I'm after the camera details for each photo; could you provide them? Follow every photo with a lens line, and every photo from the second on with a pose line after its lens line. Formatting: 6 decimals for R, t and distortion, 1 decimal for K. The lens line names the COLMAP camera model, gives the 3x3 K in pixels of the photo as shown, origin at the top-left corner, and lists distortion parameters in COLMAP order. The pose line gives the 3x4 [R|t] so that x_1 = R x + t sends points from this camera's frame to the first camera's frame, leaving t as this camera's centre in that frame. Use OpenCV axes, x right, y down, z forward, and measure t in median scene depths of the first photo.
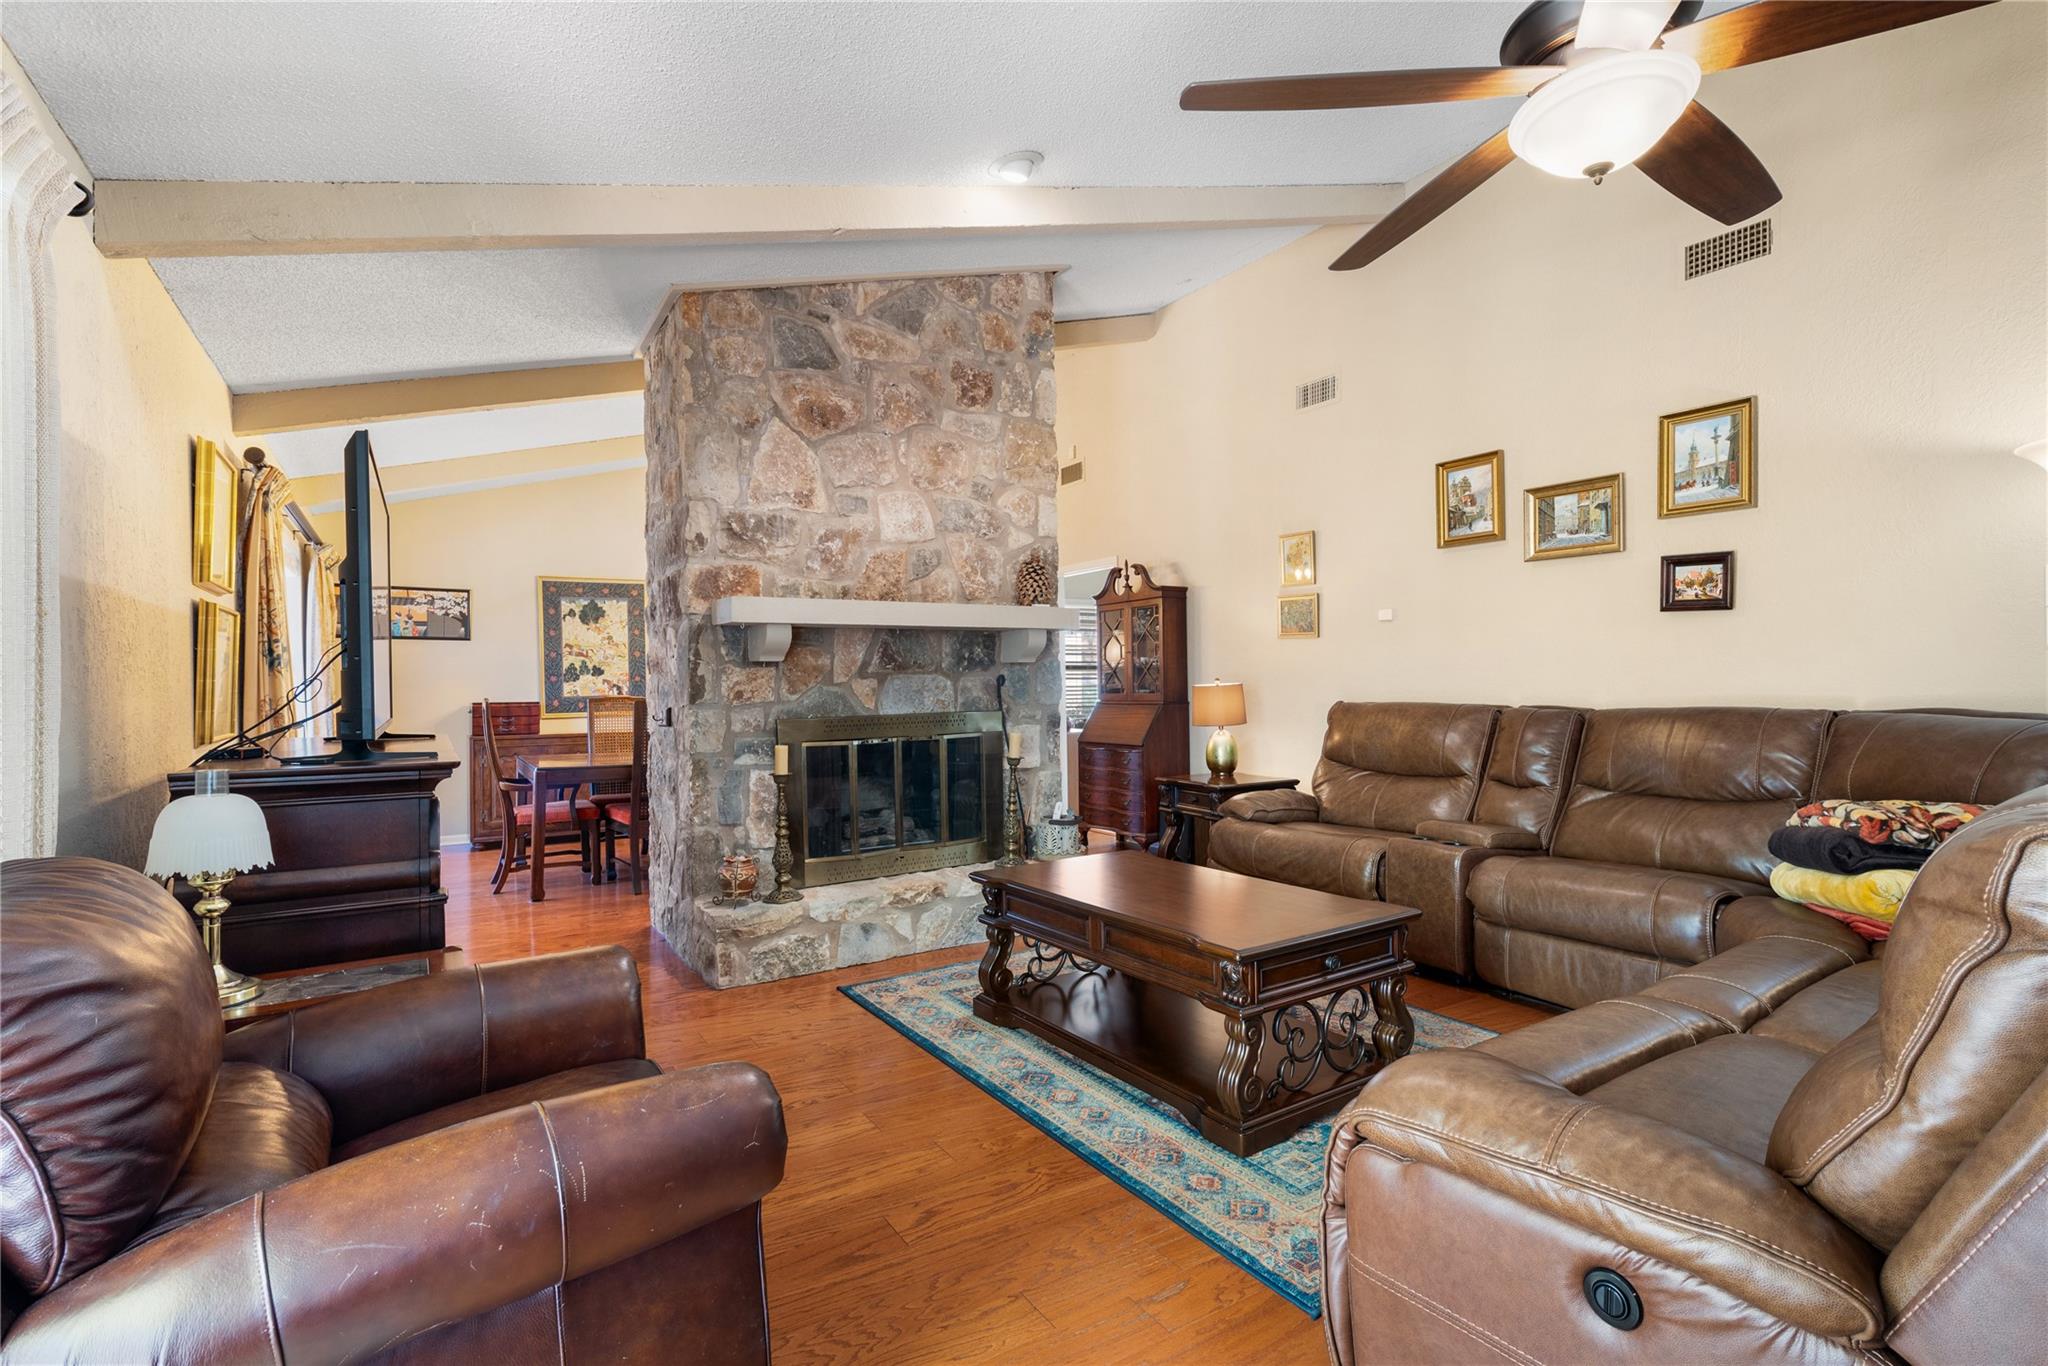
lens RADIAL K [[938.6, 0, 1015.2], [0, 938.6, 670.7], [0, 0, 1]] dist [0.017546, 0.000234]
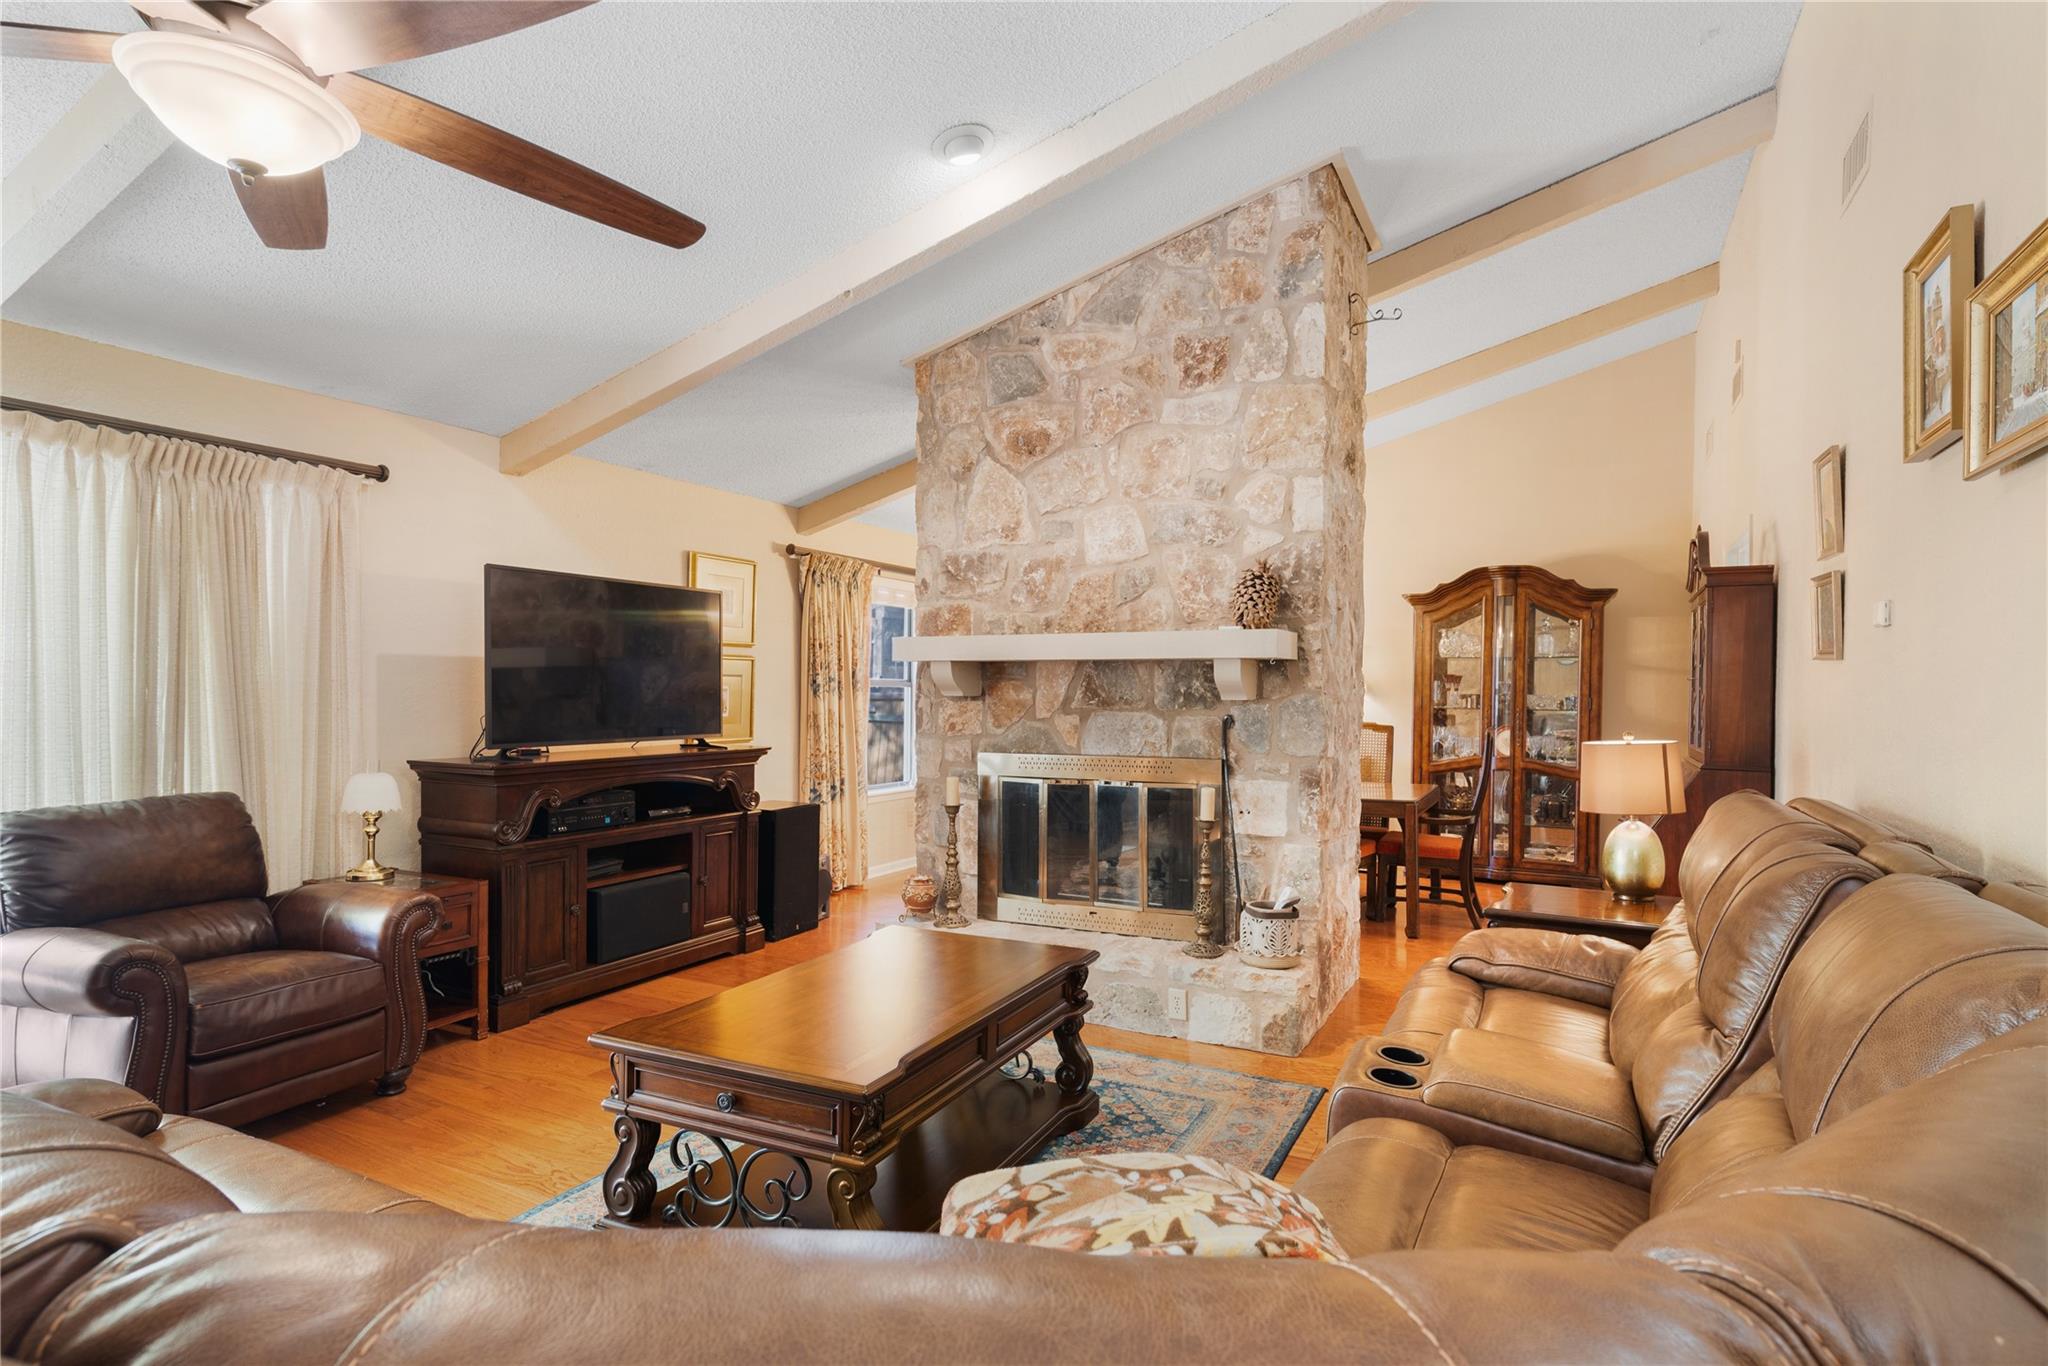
lens RADIAL K [[1053.6, 0, 1035.9], [0, 1053.6, 703.8], [0, 0, 1]] dist [0.010549, -0.000892]
pose [[0.517528, 0.024861, -0.855305, 0.713000], [-0.006741, 0.999665, 0.024978, -0.028145], [0.855640, -0.007161, 0.517523, 0.424018]]
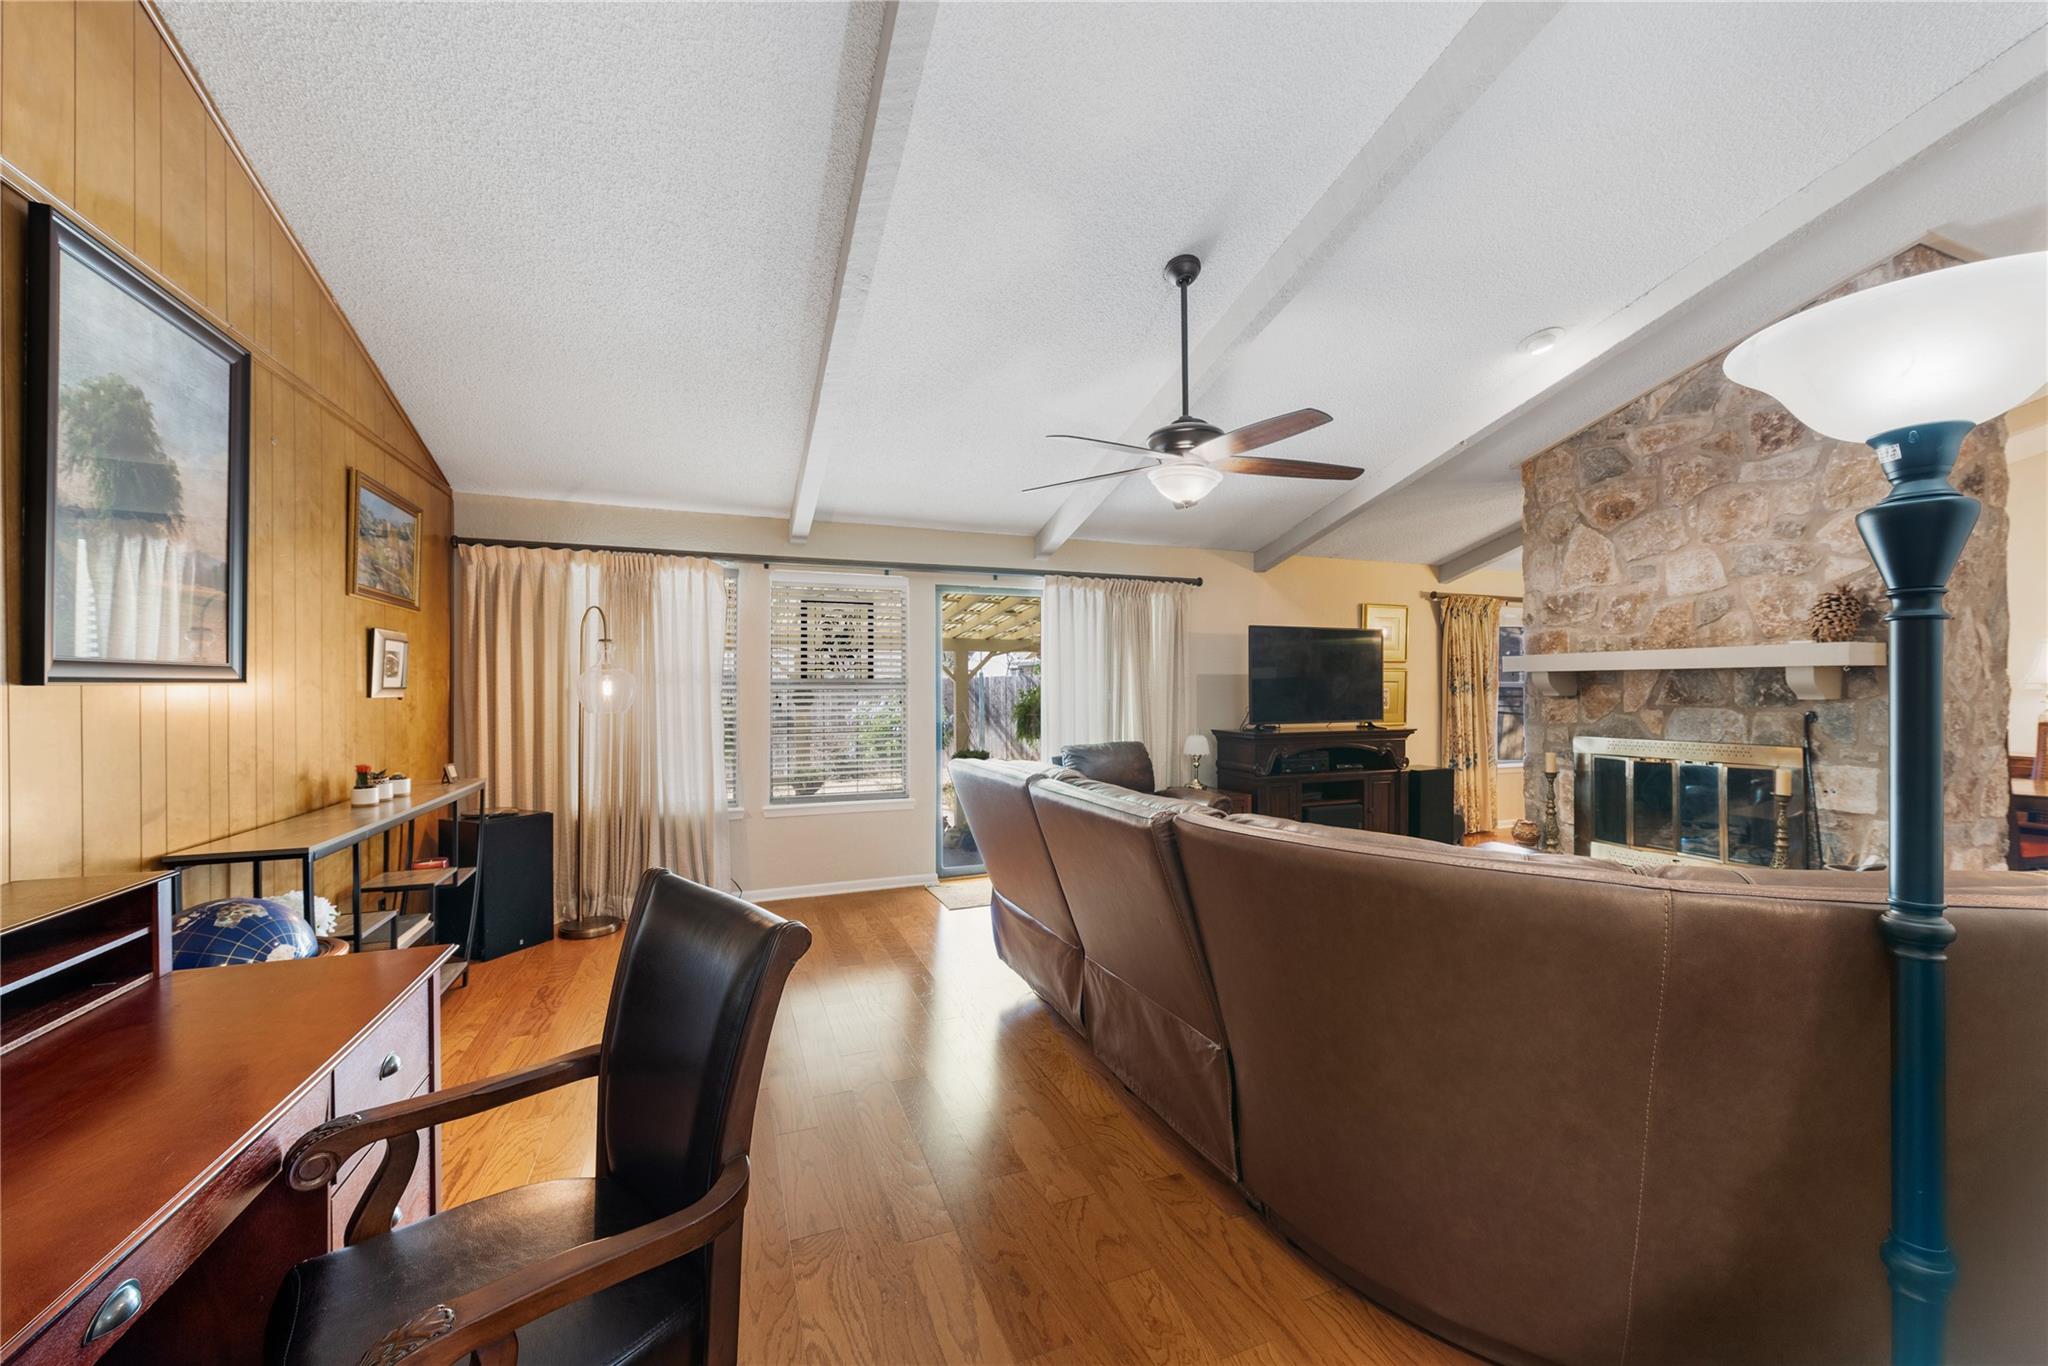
lens RADIAL K [[786.8, 0, 1035.9], [0, 786.8, 687.4], [0, 0, 1]] dist [0.000241, -0.000441]
pose [[-0.171625, 0.011512, -0.985095, 0.998785], [0.008902, 0.999909, 0.010134, -0.038768], [0.985122, -0.007030, -0.171712, 0.367792]]
